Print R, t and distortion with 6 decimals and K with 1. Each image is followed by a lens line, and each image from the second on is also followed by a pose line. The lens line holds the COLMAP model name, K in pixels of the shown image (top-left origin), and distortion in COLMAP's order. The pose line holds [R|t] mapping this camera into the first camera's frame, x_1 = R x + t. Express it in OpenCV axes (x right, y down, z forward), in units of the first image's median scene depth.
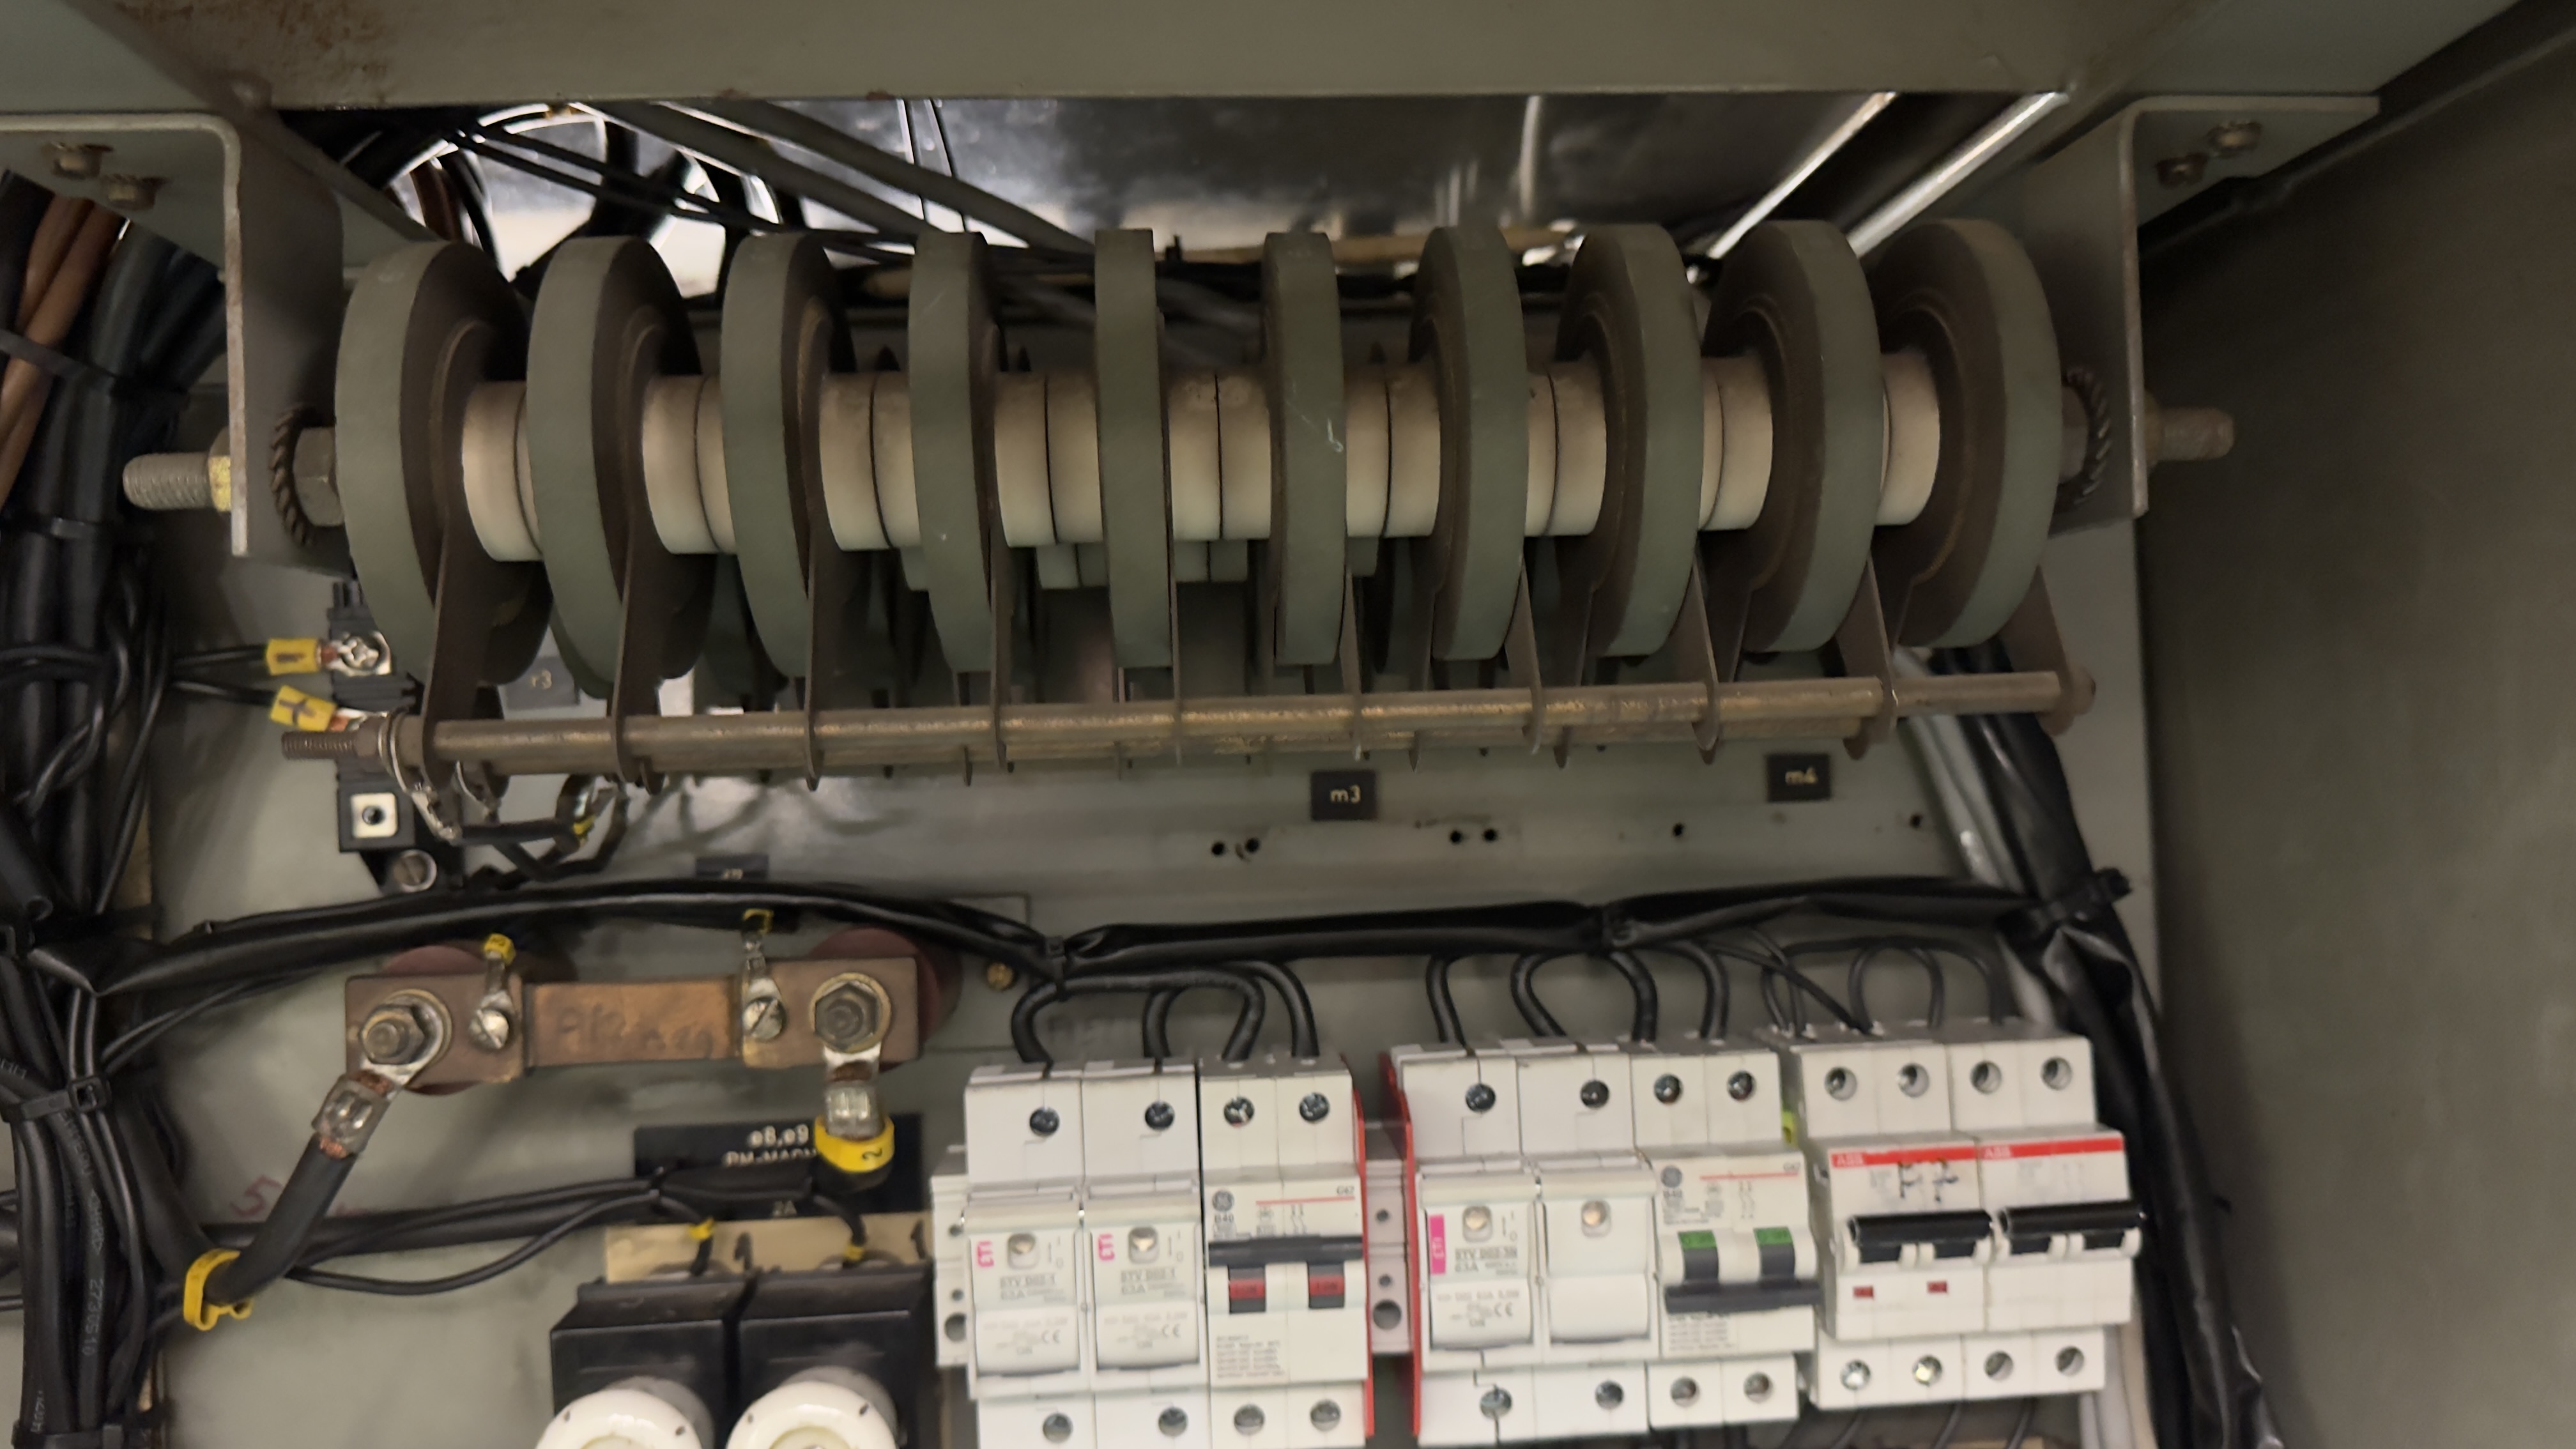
lens RADIAL K [[1866.8, 0, 1288.0], [0, 1866.8, 724.5], [0, 0, 1]] dist [0.005771, -0.030348]
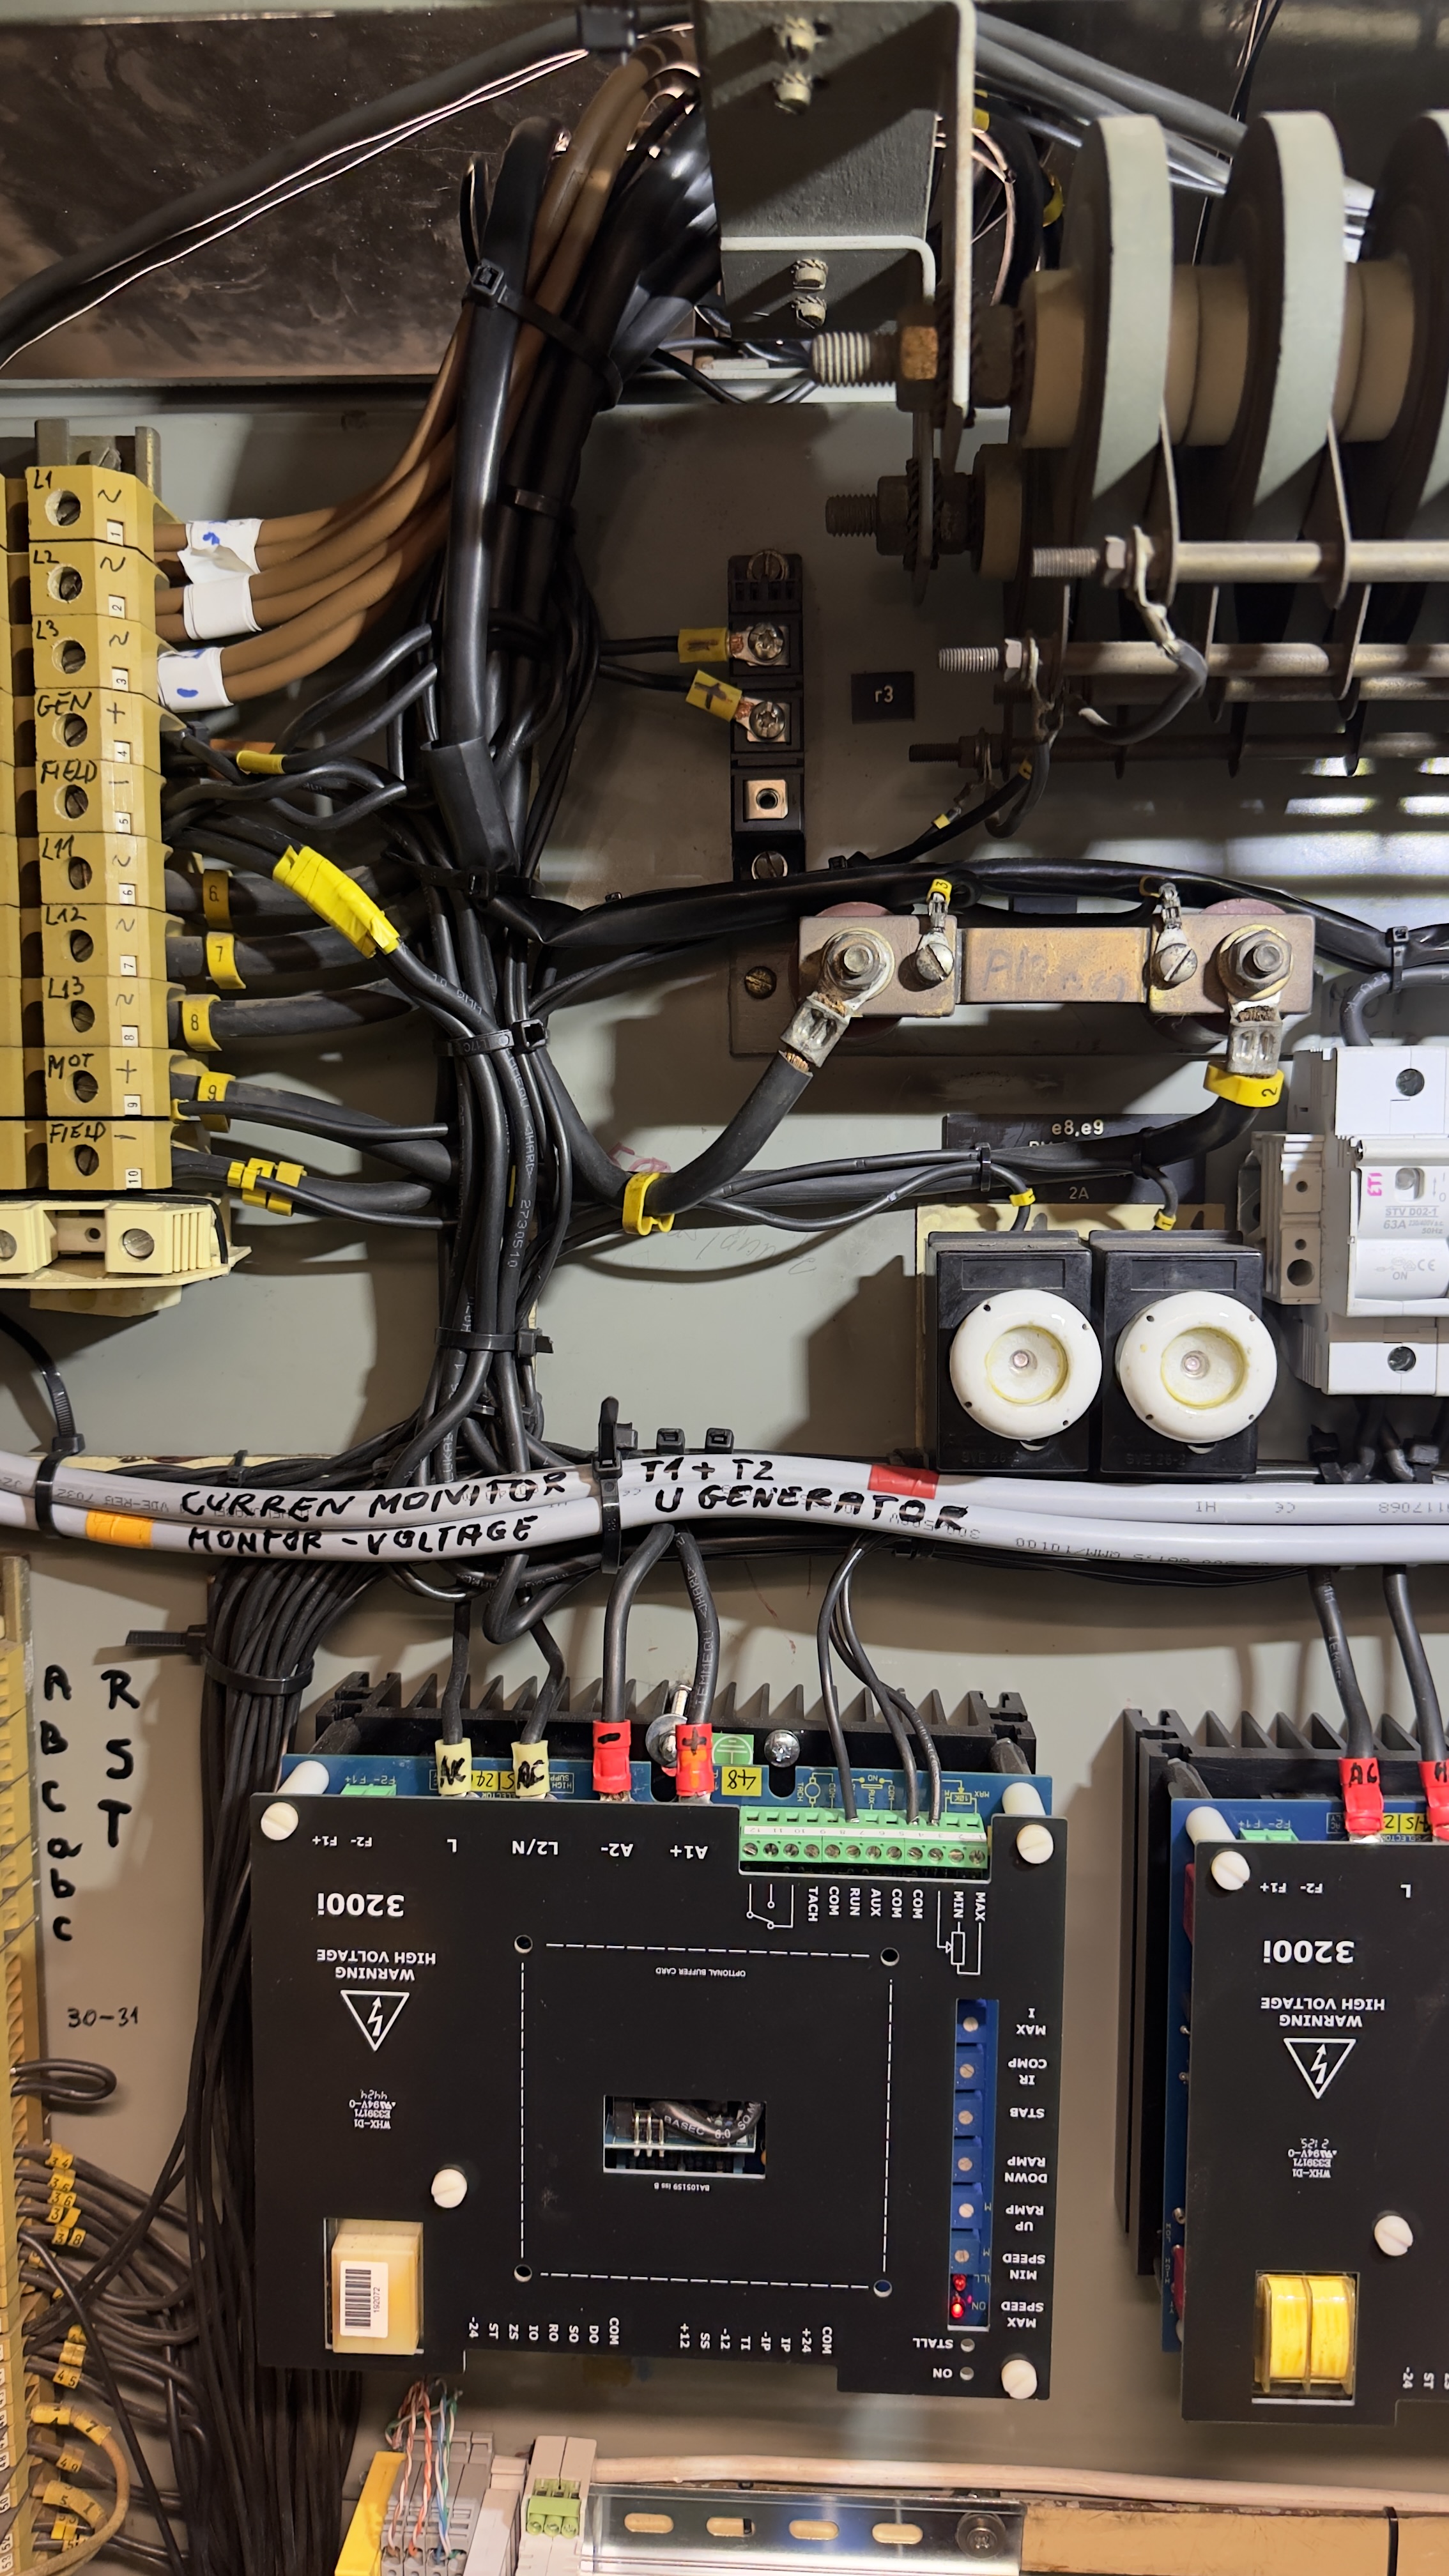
lens RADIAL K [[1839.5, 0, 724.5], [0, 1839.5, 1288.0], [0, 0, 1]] dist [0.150427, -0.330388]
pose [[0.993227, 0.048700, -0.105487, -0.407459], [-0.037337, 0.993543, 0.107136, 0.232365], [0.110023, -0.102471, 0.988633, -0.124833]]
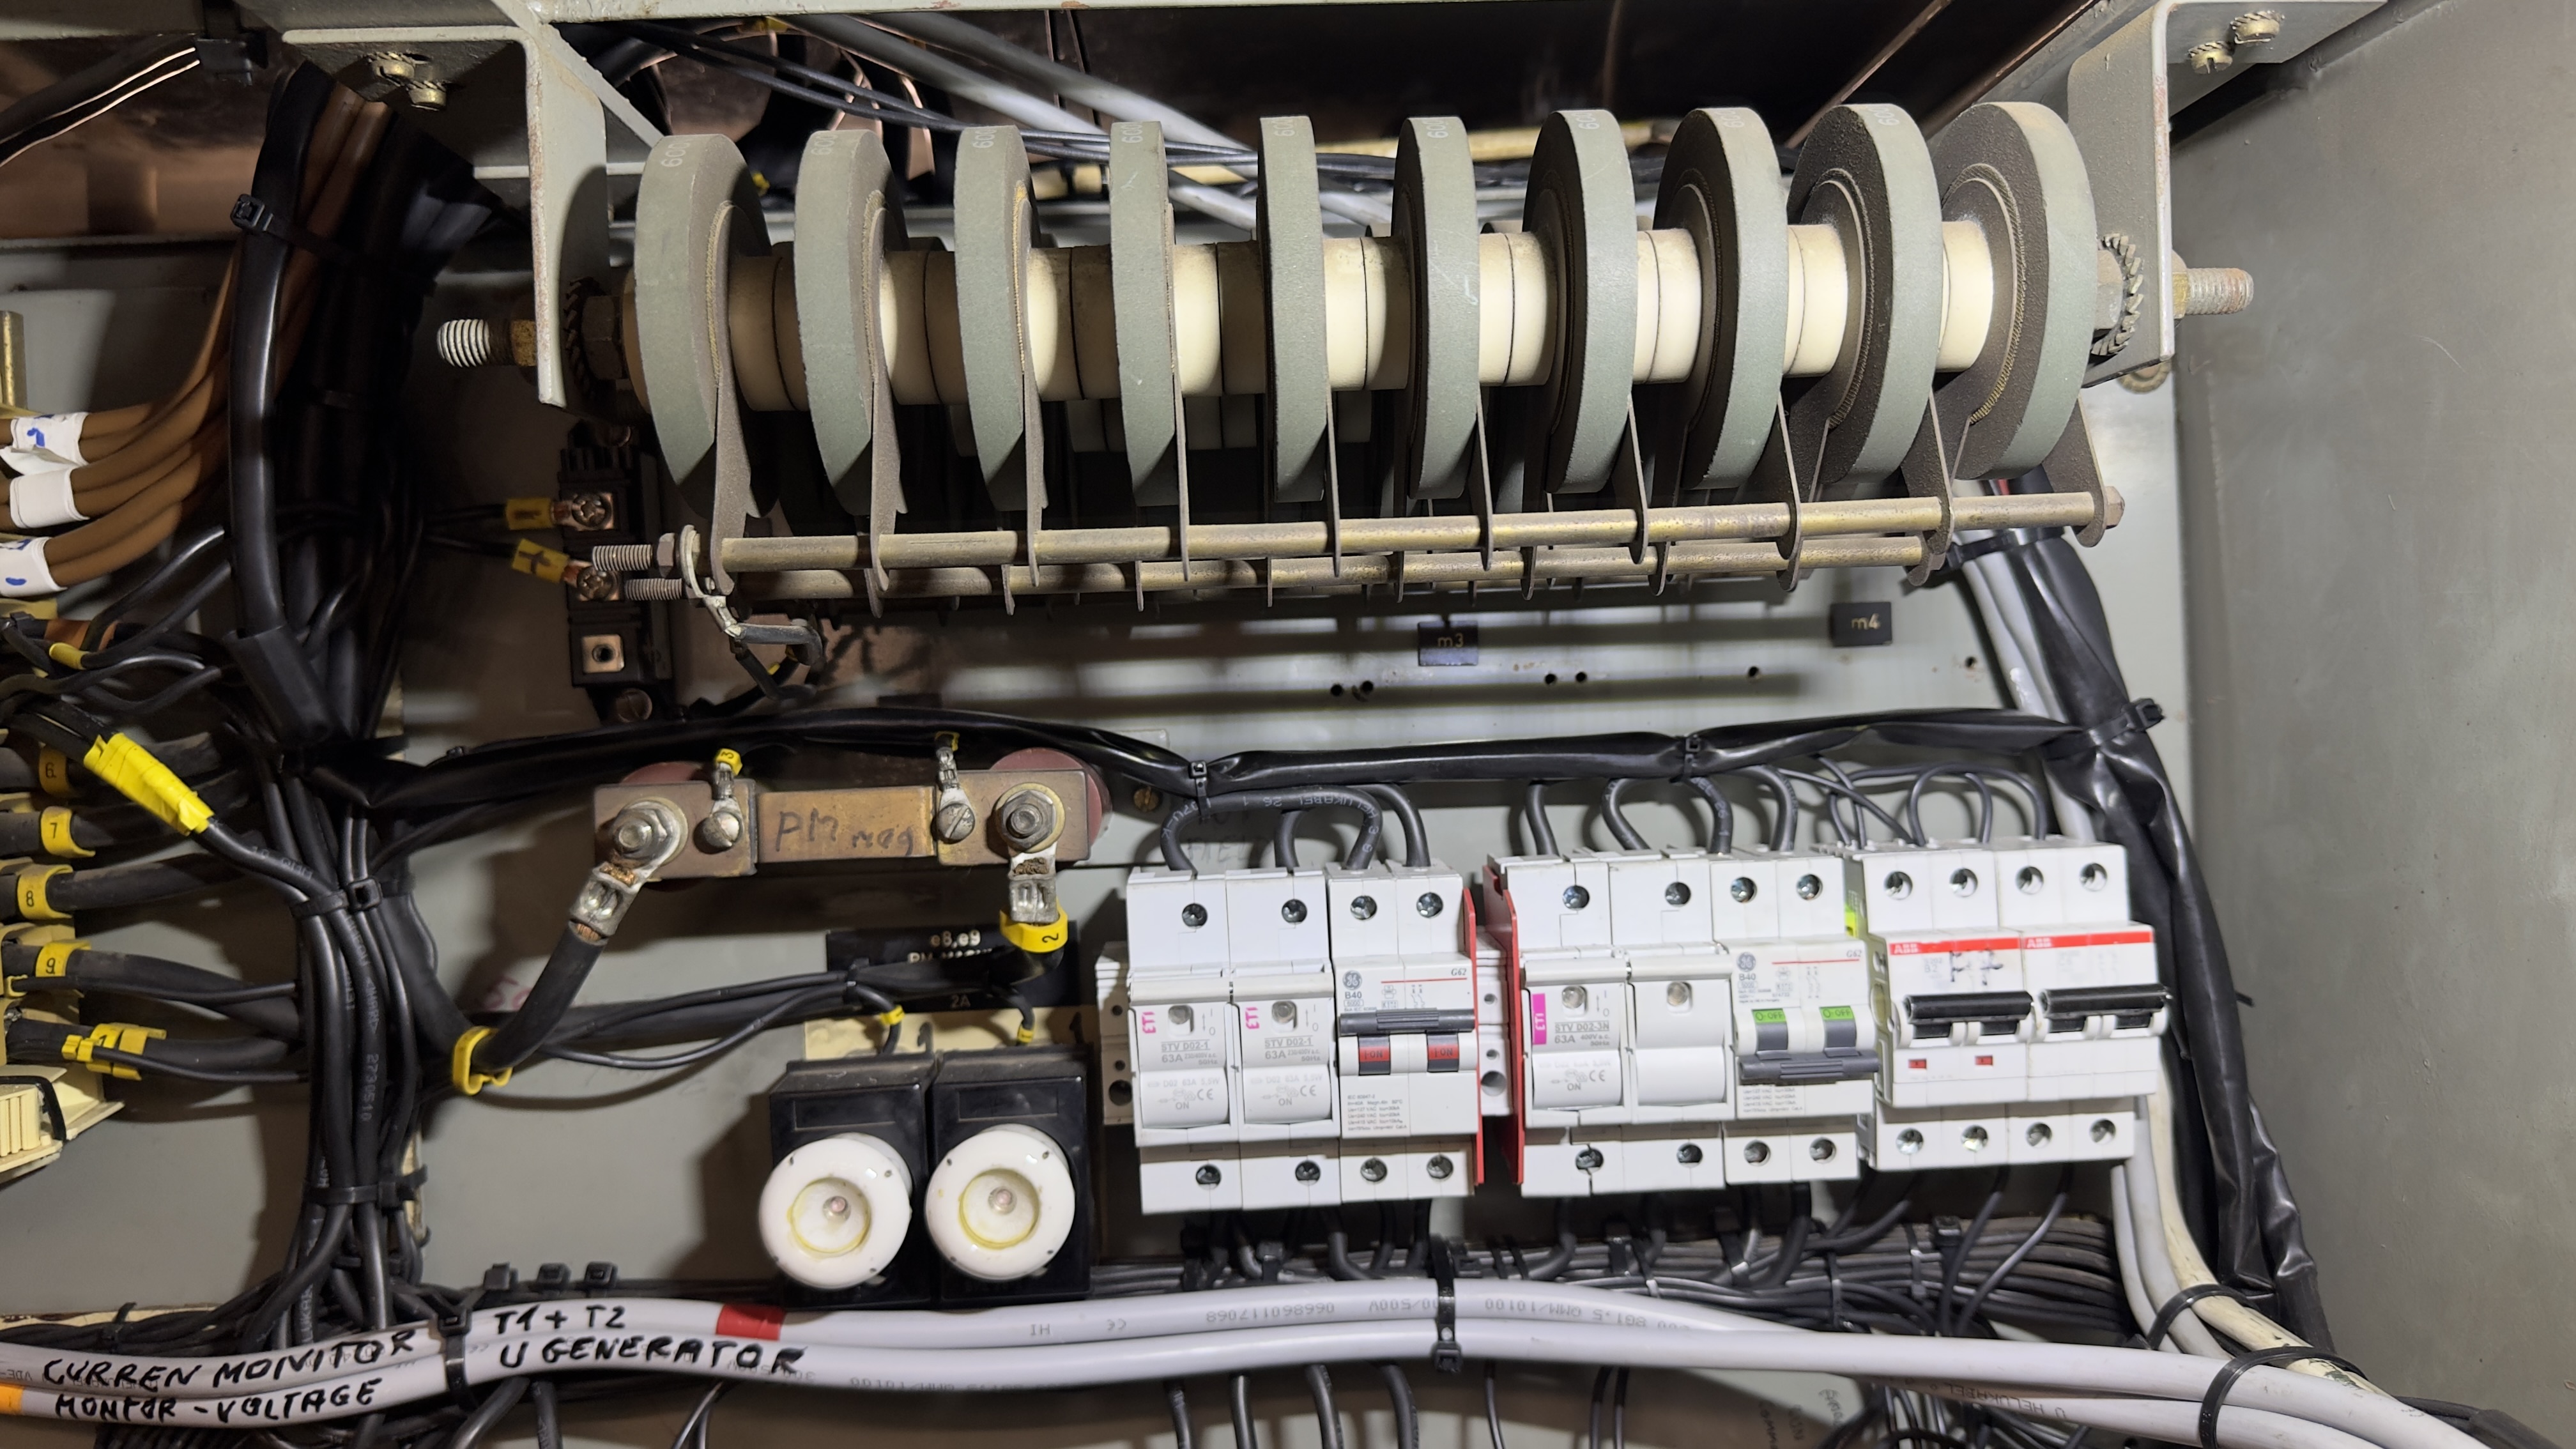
lens RADIAL K [[1850.7, 0, 1288.0], [0, 1850.7, 724.5], [0, 0, 1]] dist [0.059280, -0.128123]
pose [[0.999525, -0.001569, -0.030774, -0.038701], [0.002804, 0.999191, 0.040110, 0.050596], [0.030687, -0.040177, 0.998721, -0.132654]]
